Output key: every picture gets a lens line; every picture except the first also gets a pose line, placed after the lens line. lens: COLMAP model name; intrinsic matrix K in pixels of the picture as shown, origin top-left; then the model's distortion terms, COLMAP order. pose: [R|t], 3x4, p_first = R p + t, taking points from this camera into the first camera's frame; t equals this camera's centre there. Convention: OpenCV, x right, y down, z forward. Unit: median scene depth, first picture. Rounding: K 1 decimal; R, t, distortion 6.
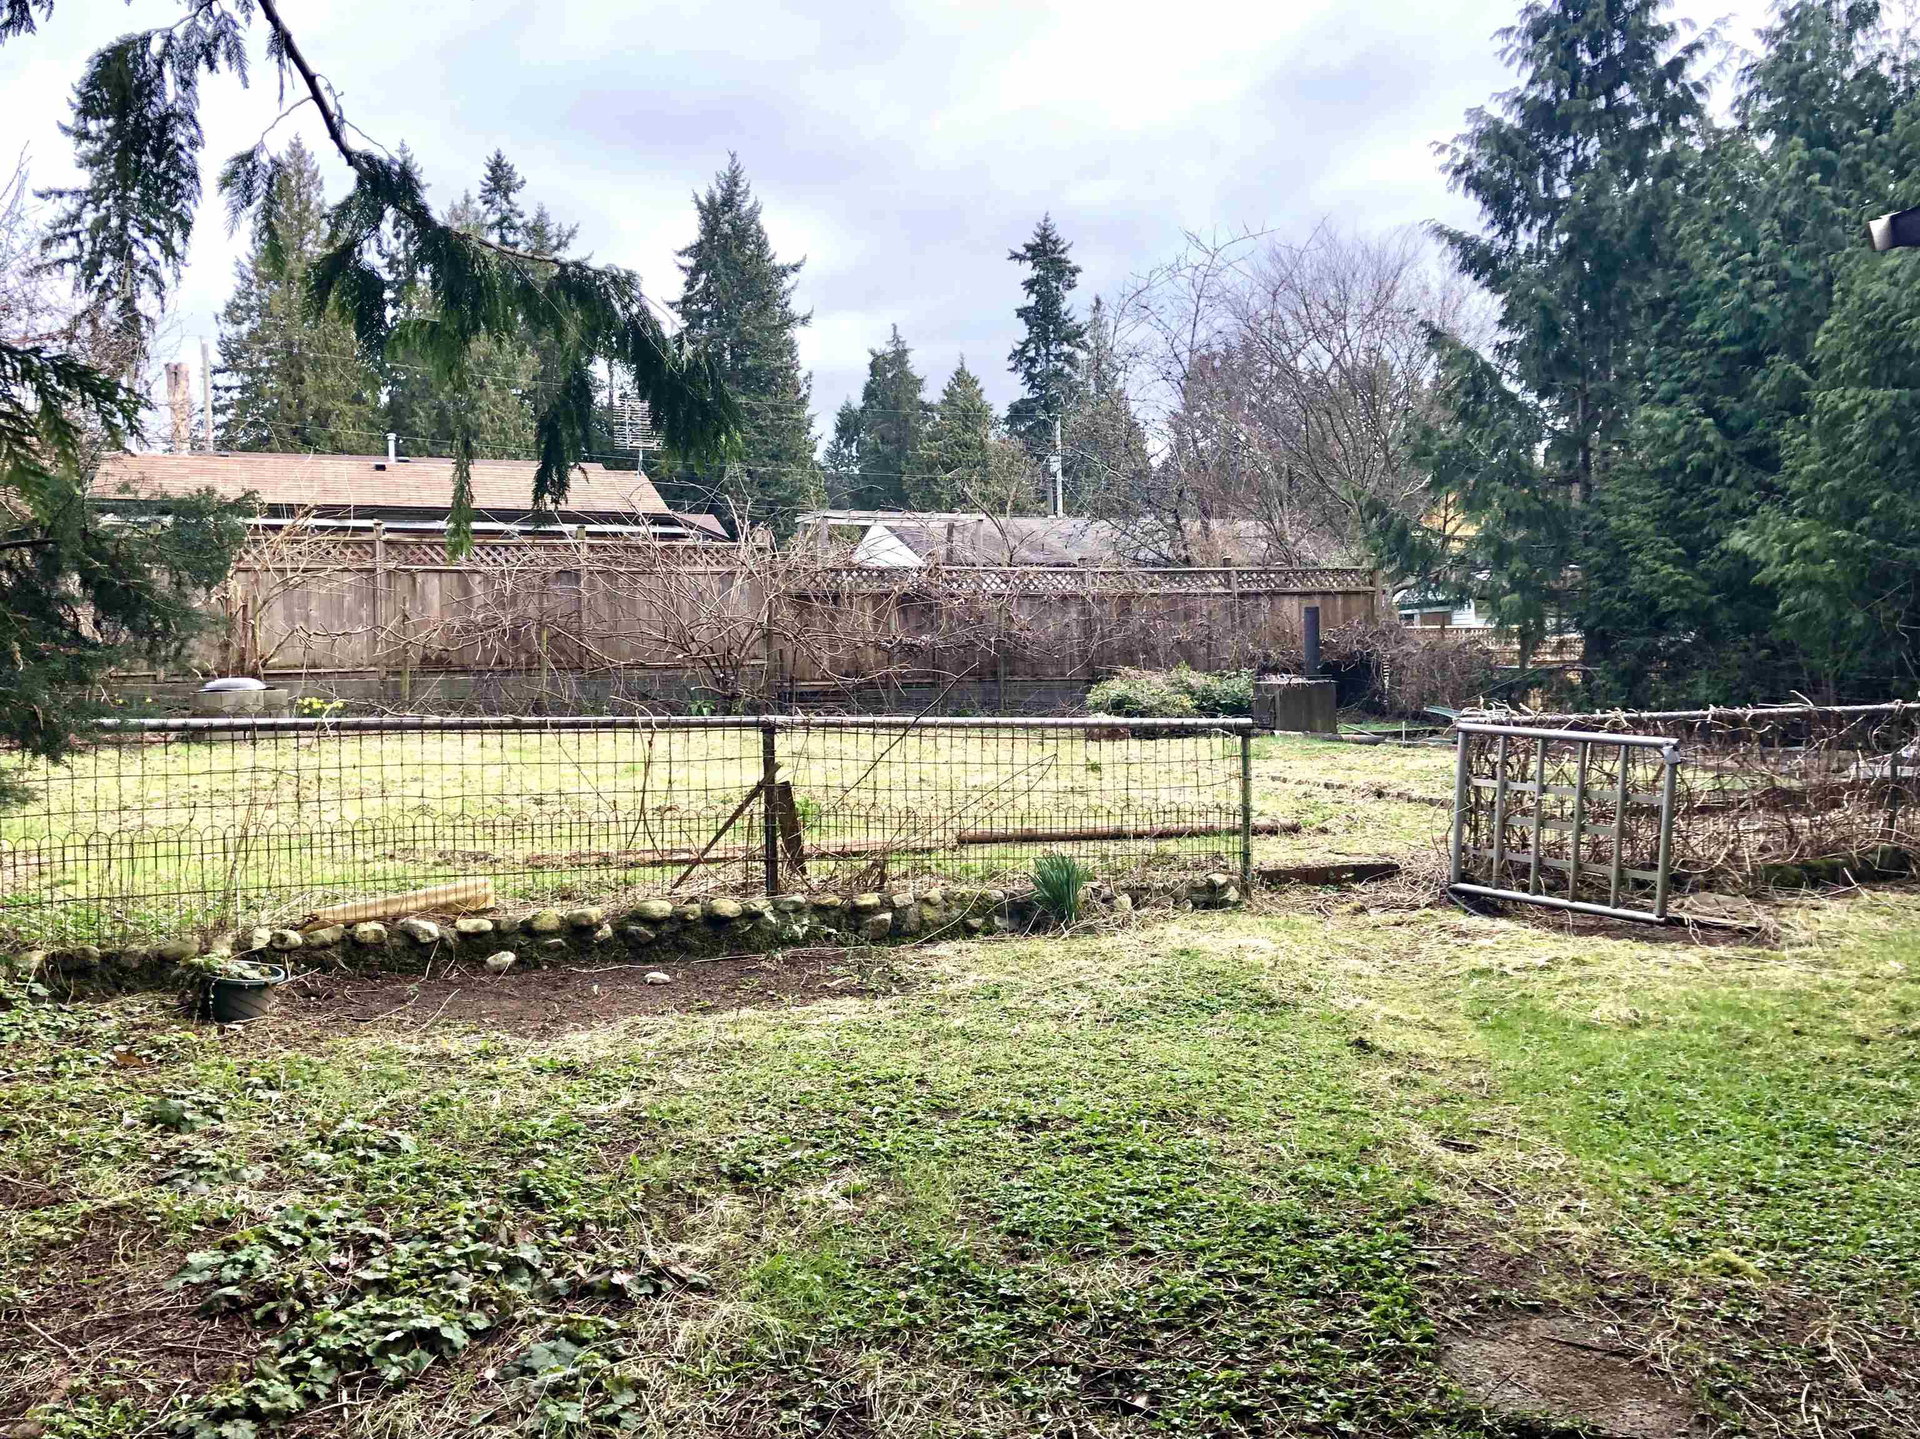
lens RADIAL K [[1594.8, 0, 960.0], [0, 1594.8, 719.5], [0, 0, 1]] dist [0.032212, -0.001104]
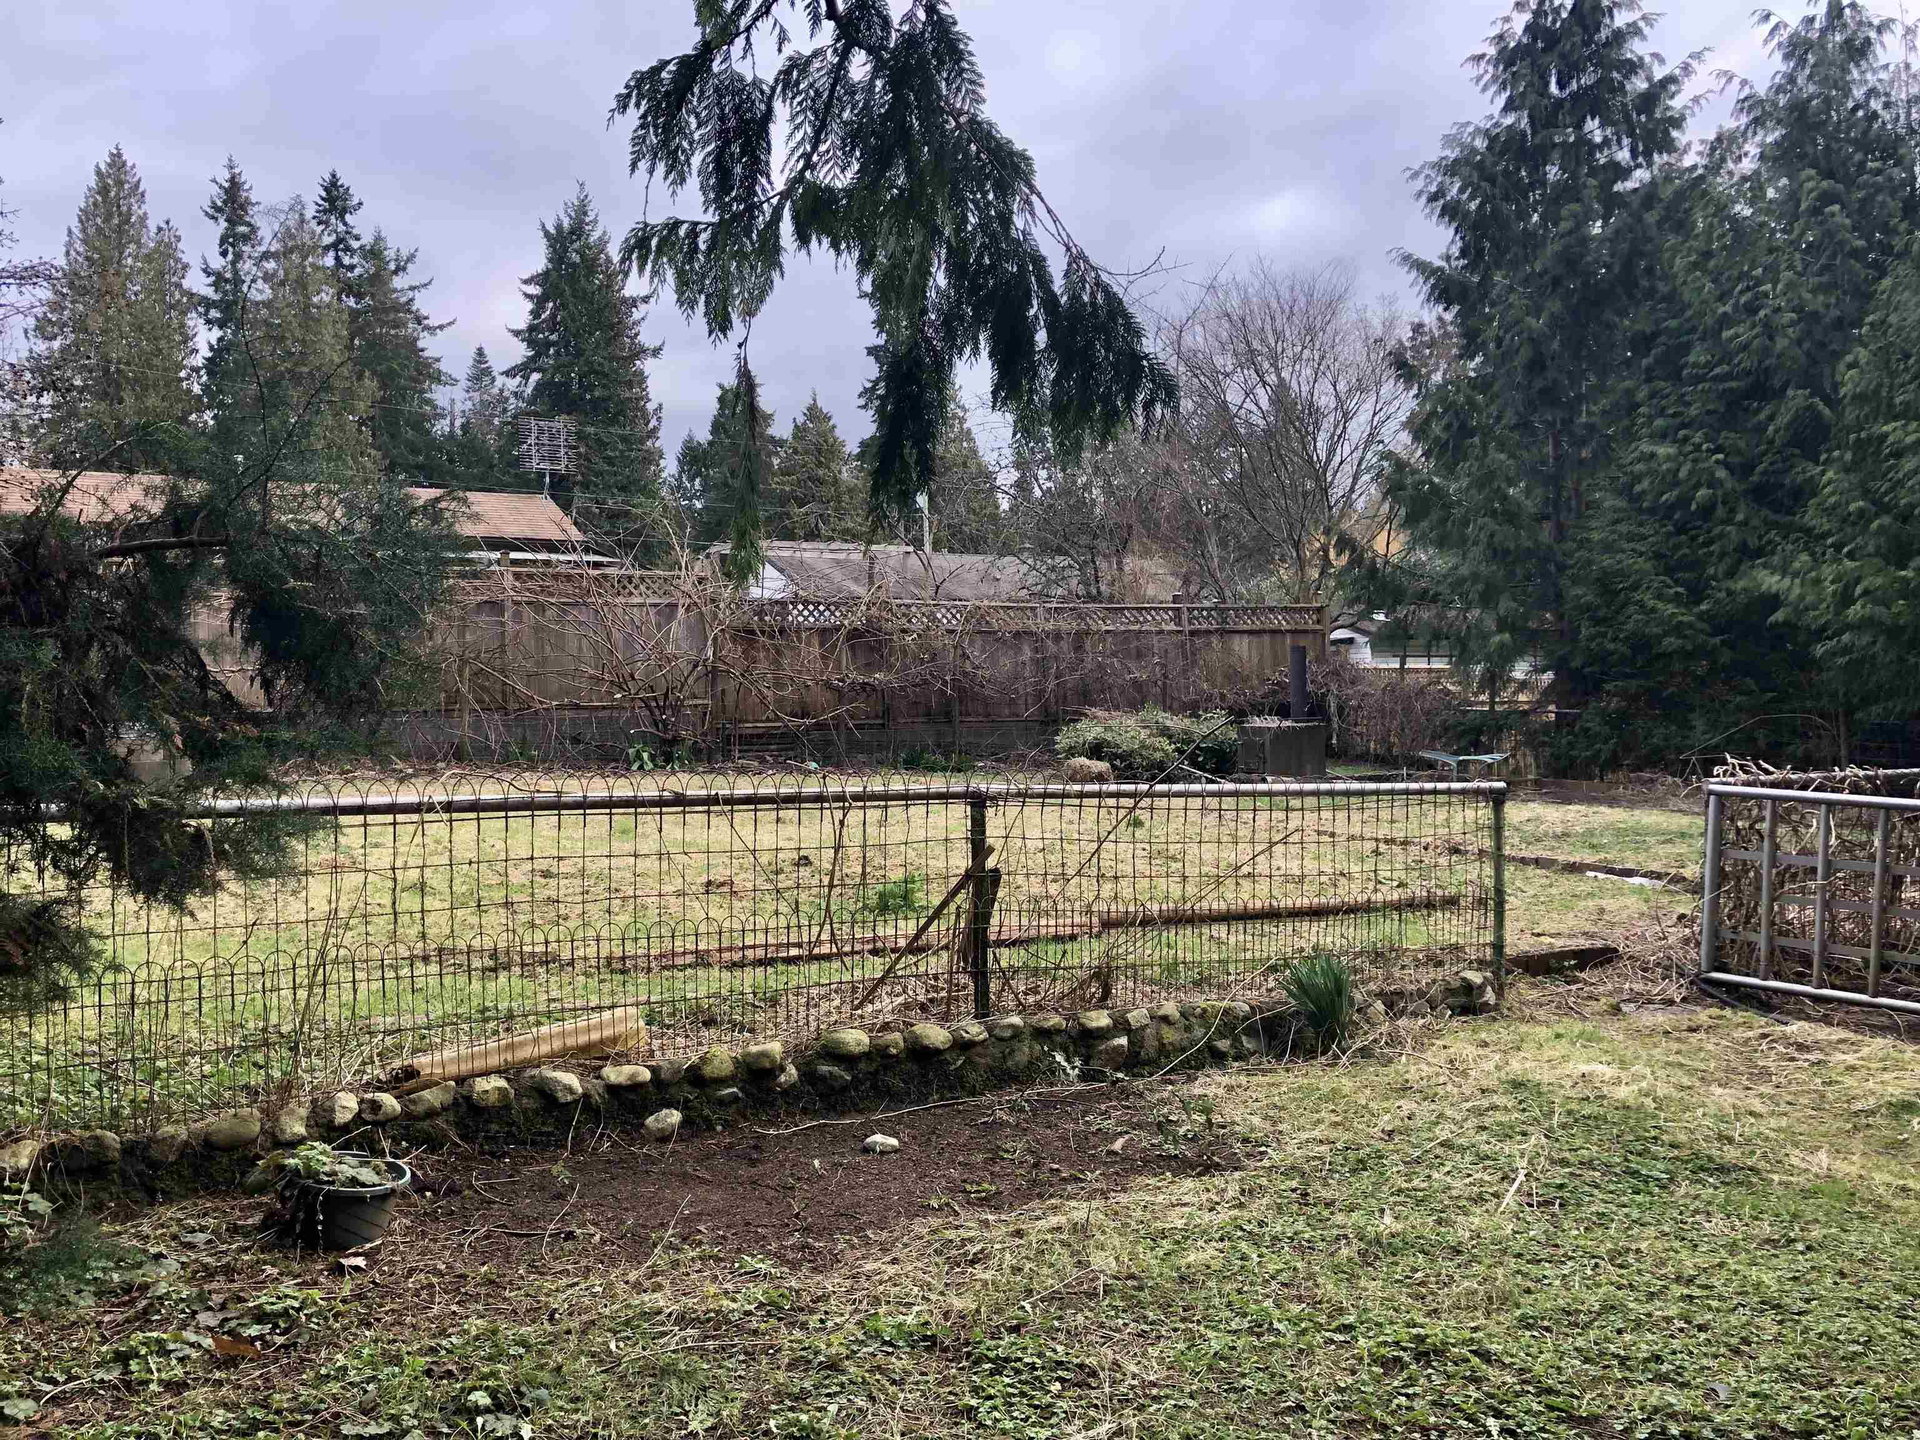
lens RADIAL K [[1577.1, 0, 960.0], [0, 1577.1, 720.0], [0, 0, 1]] dist [0.031222, 0.004704]
pose [[0.994733, 0.000993, 0.102493, -0.120545], [0.001197, 0.999772, -0.021300, -0.010222], [-0.102491, 0.021310, 0.994506, 0.136679]]
